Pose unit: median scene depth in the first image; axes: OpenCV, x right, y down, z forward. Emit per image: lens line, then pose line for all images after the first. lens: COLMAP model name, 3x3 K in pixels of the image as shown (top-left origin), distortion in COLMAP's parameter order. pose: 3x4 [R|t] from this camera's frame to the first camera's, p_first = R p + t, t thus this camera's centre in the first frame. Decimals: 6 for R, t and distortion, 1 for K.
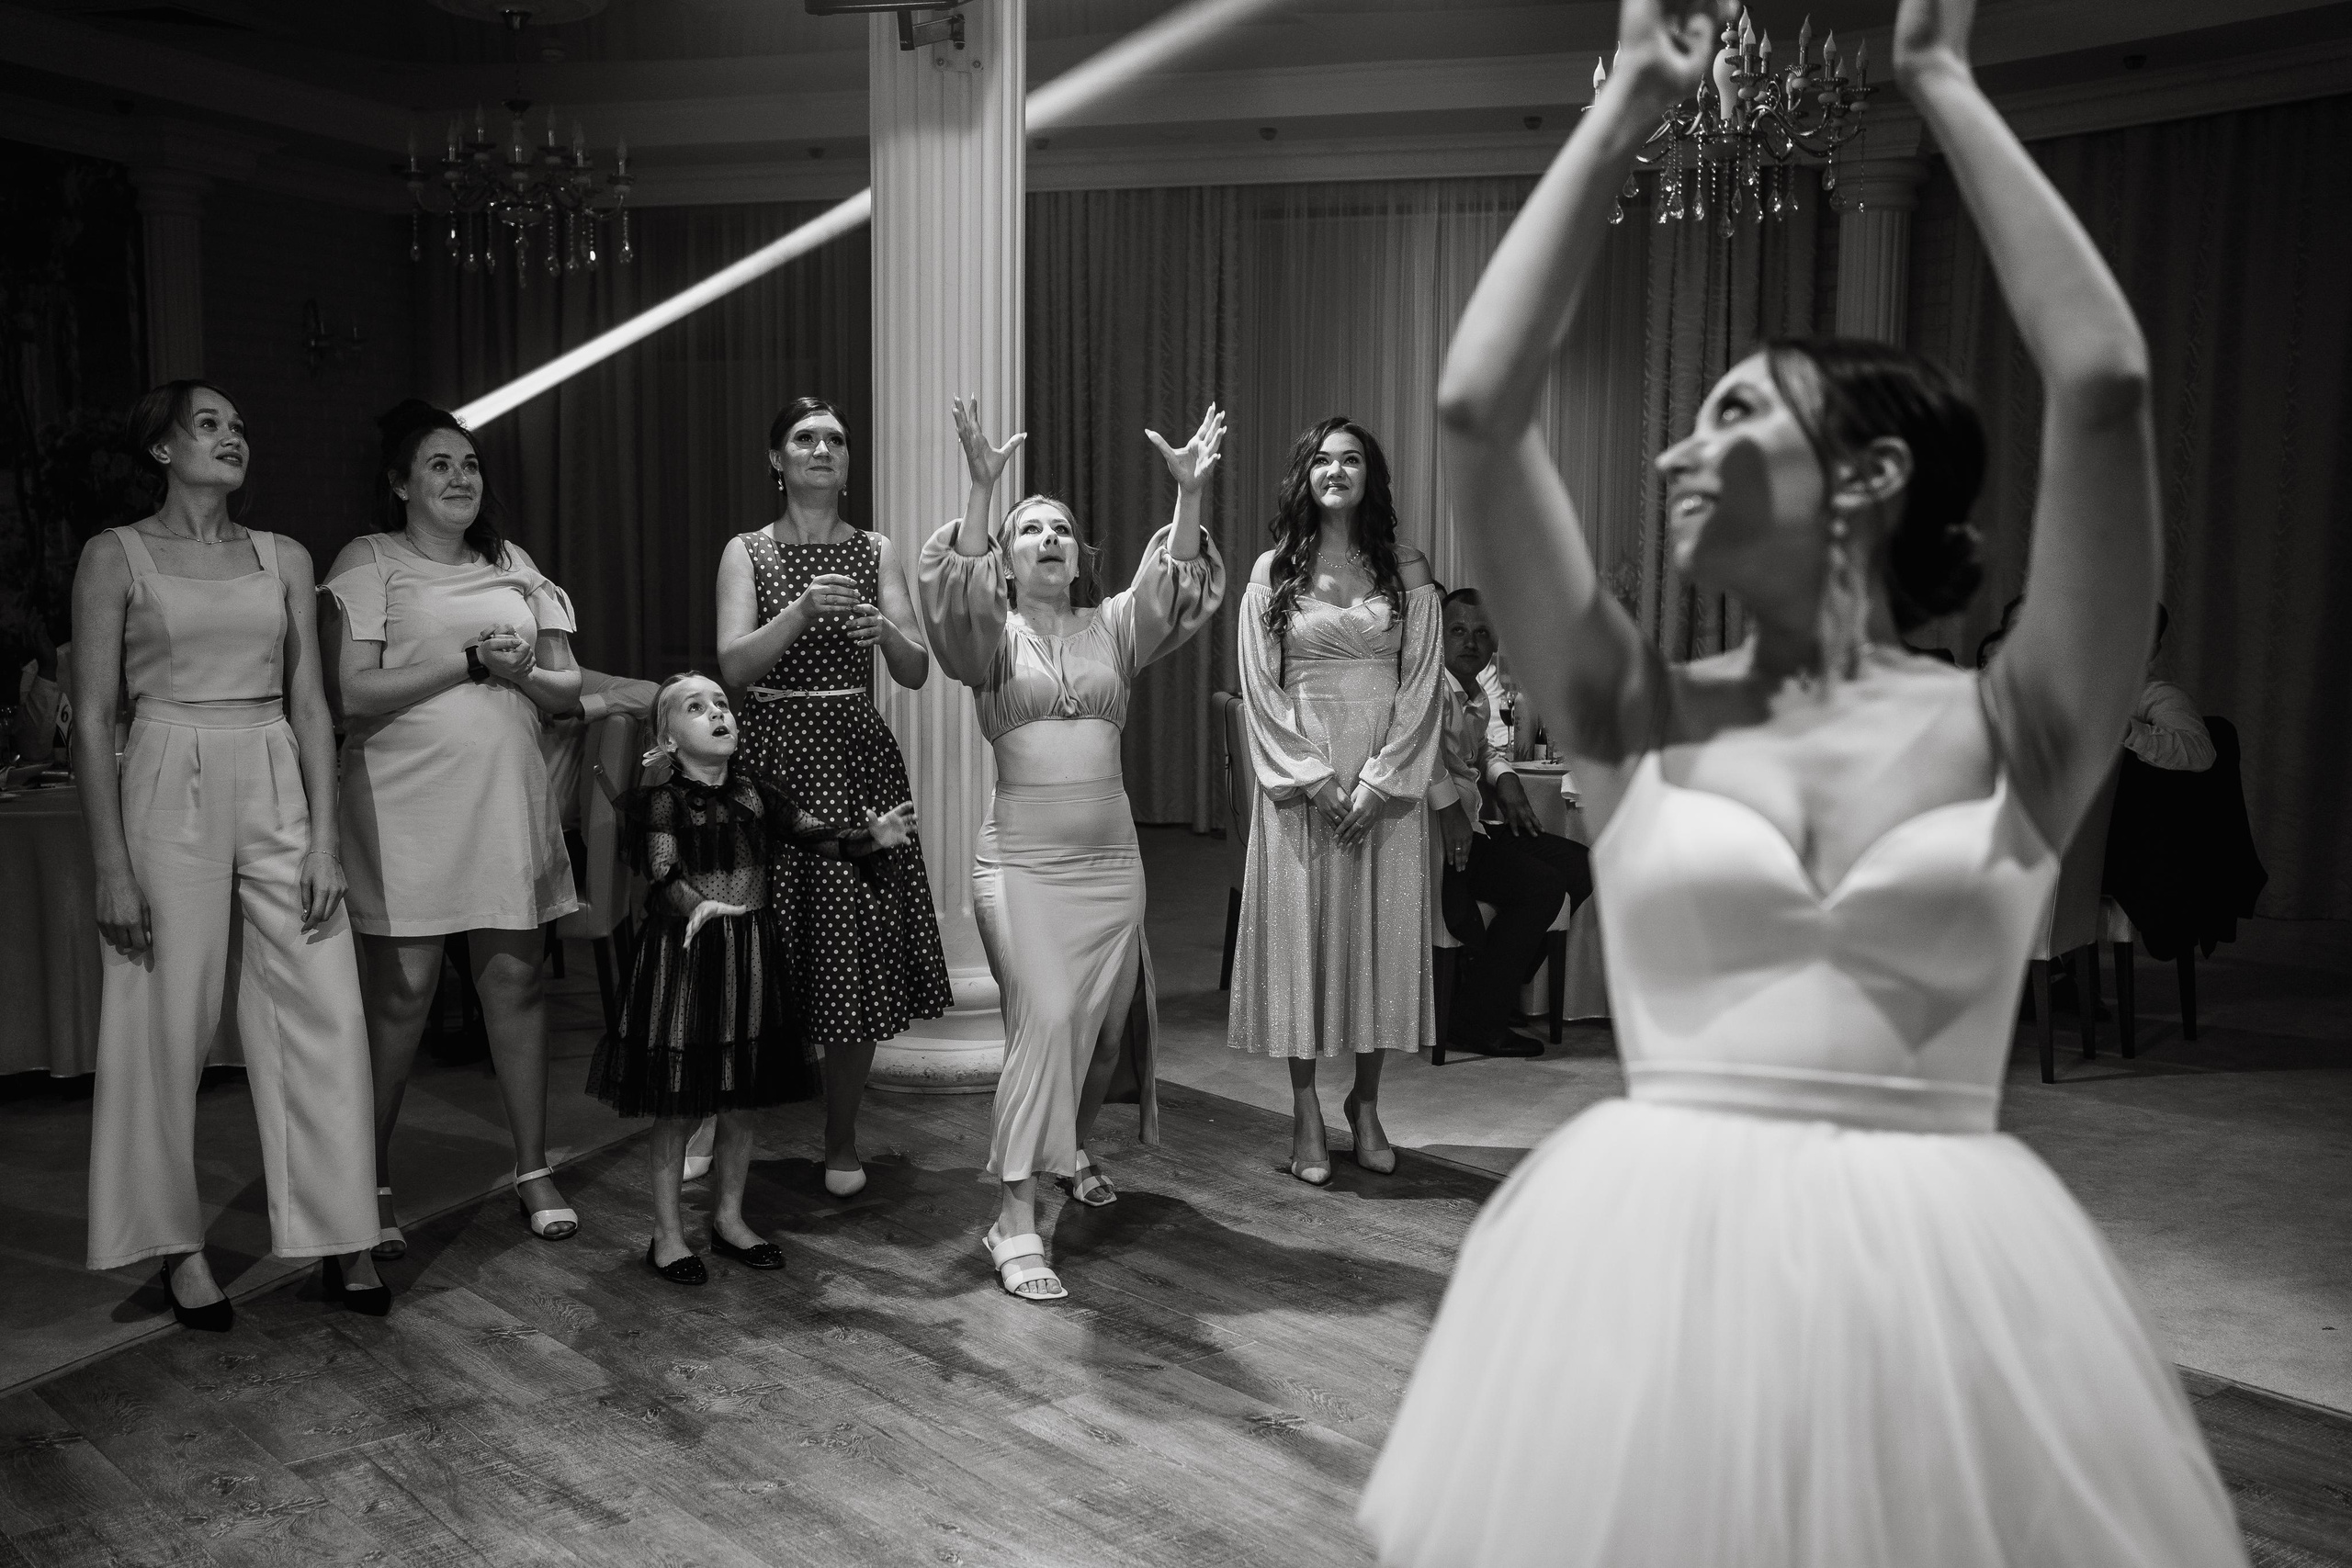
lens RADIAL K [[2416.5, 0, 1176.0], [0, 2416.5, 784.0], [0, 0, 1]] dist [0.003977, 0.016782]
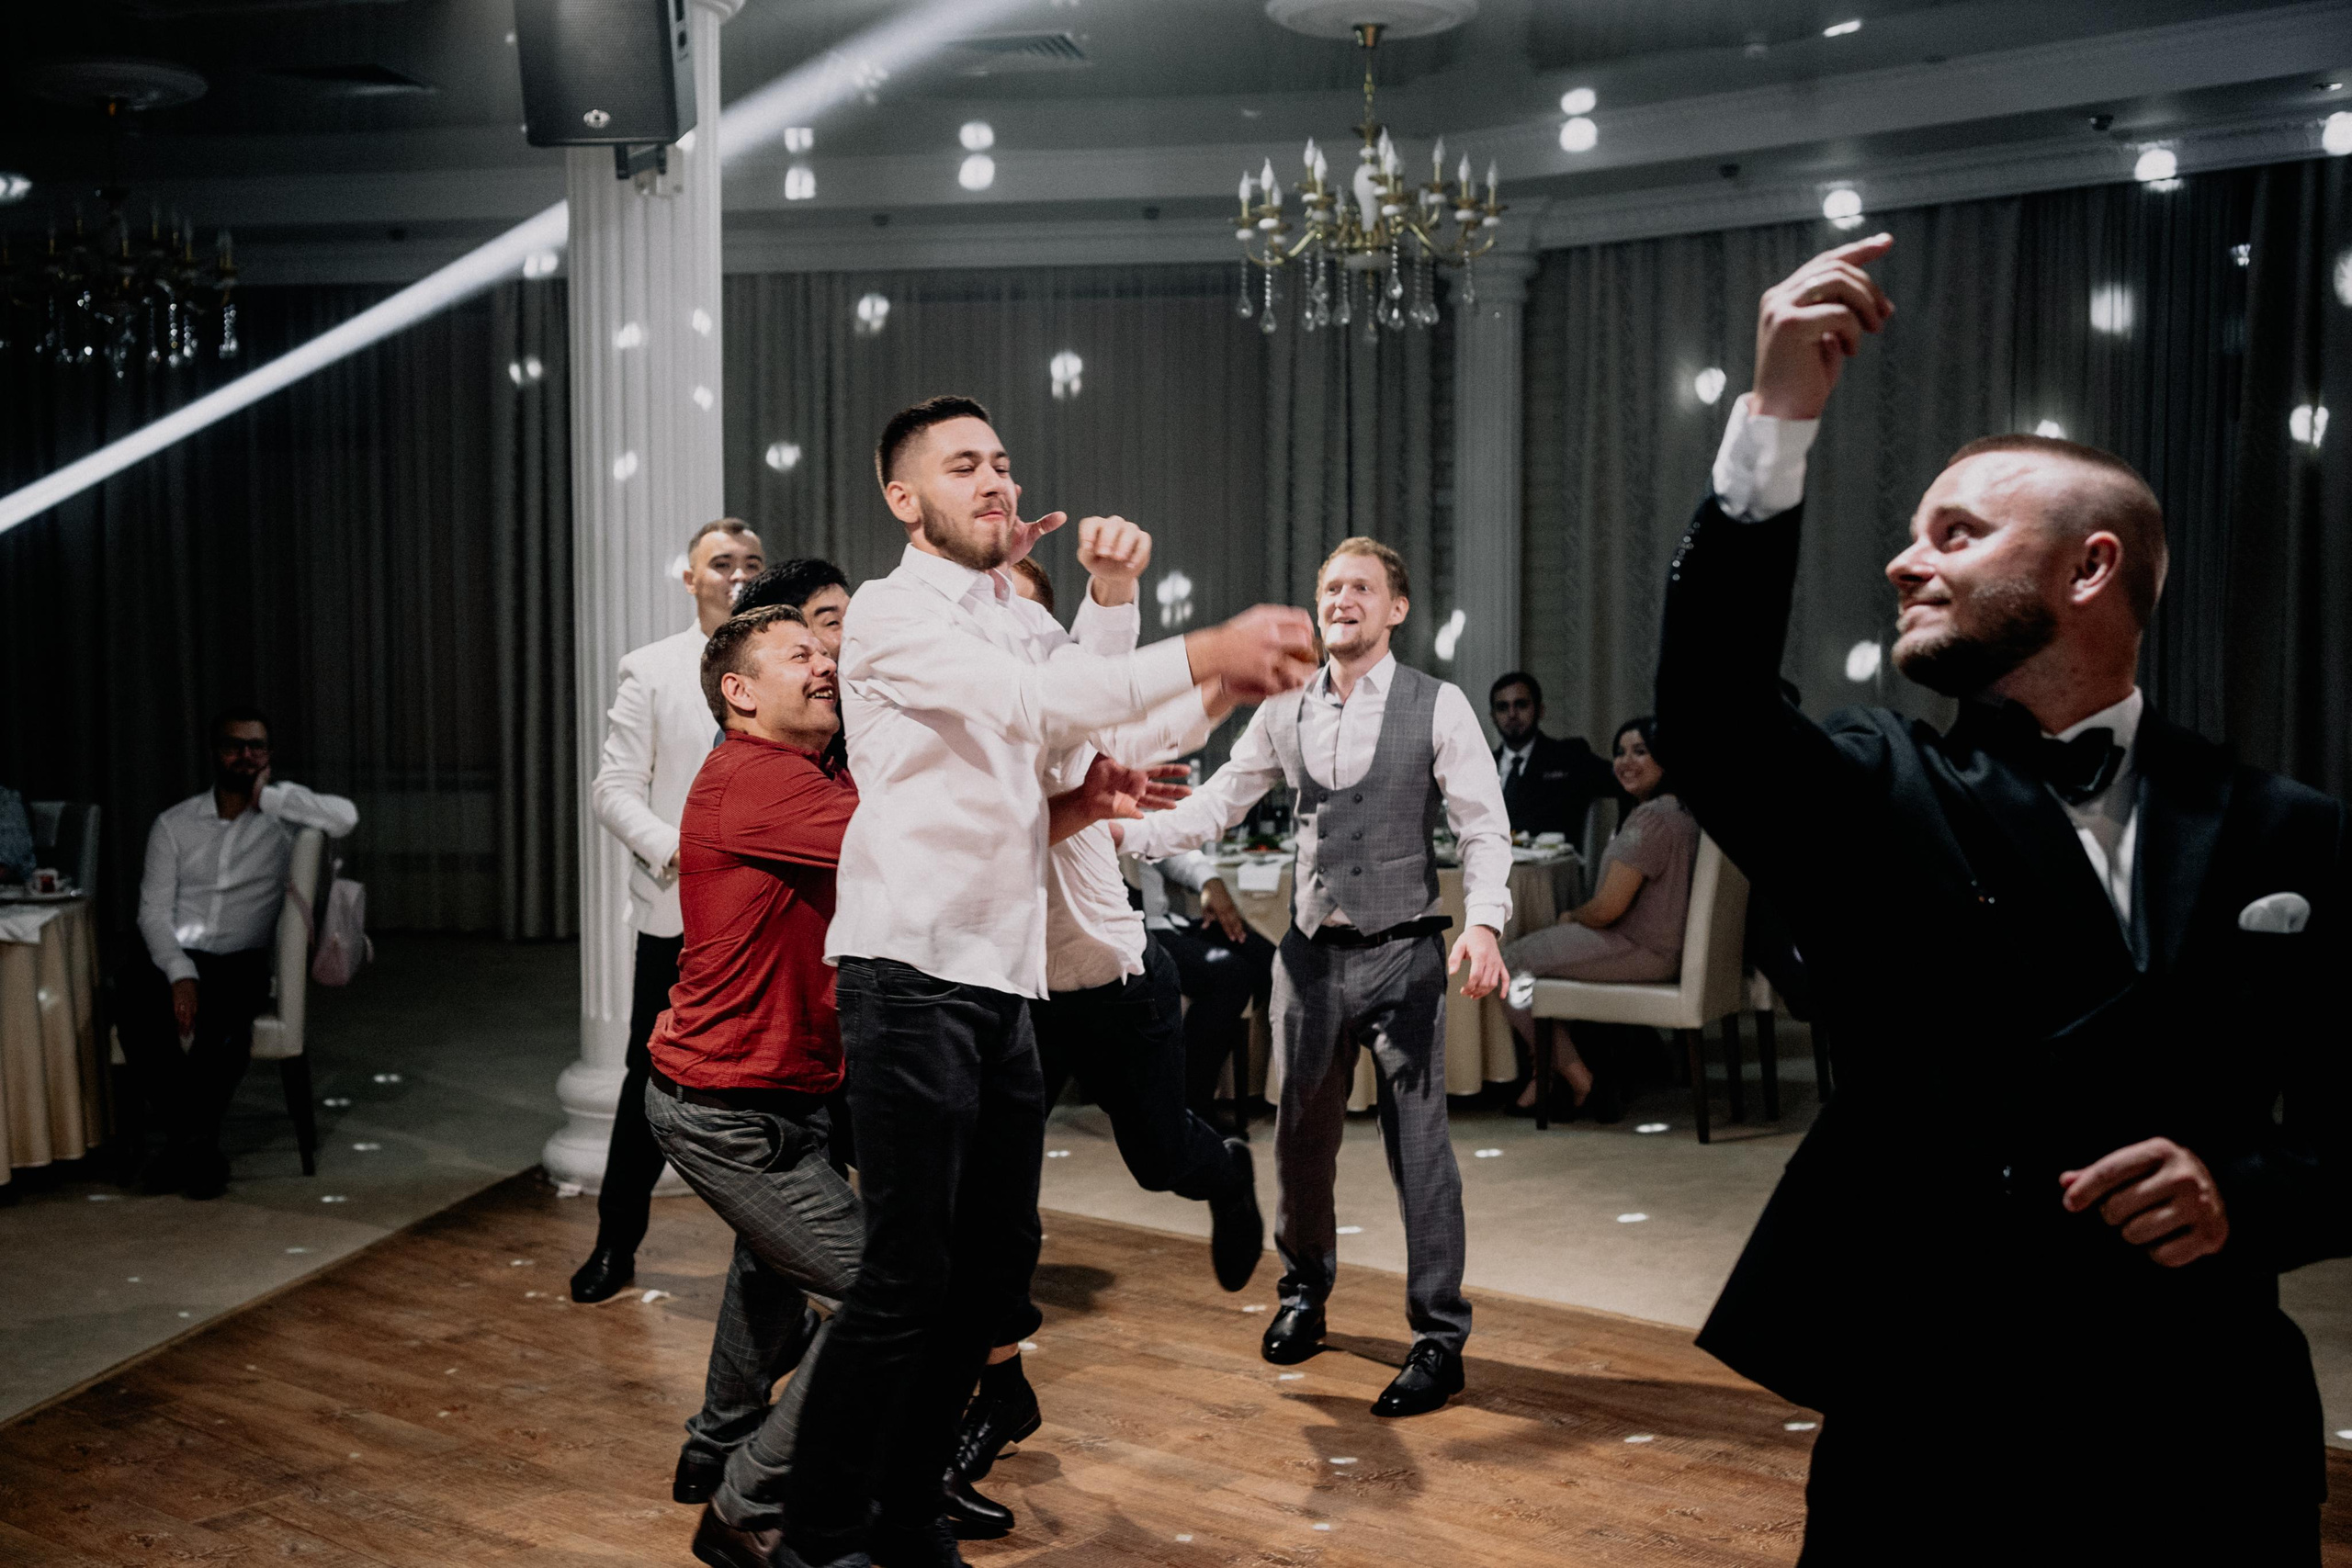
lens RADIAL K [[2674.3, 0, 1133.0], [0, 2674.3, 775.7], [0, 0, 1]] dist [0.010135, -0.130646]
pose [[0.987666, -0.021349, 0.155115, -0.105376], [0.028362, 0.998666, -0.043141, 0.009508], [-0.153987, 0.047008, 0.986954, -0.205253]]
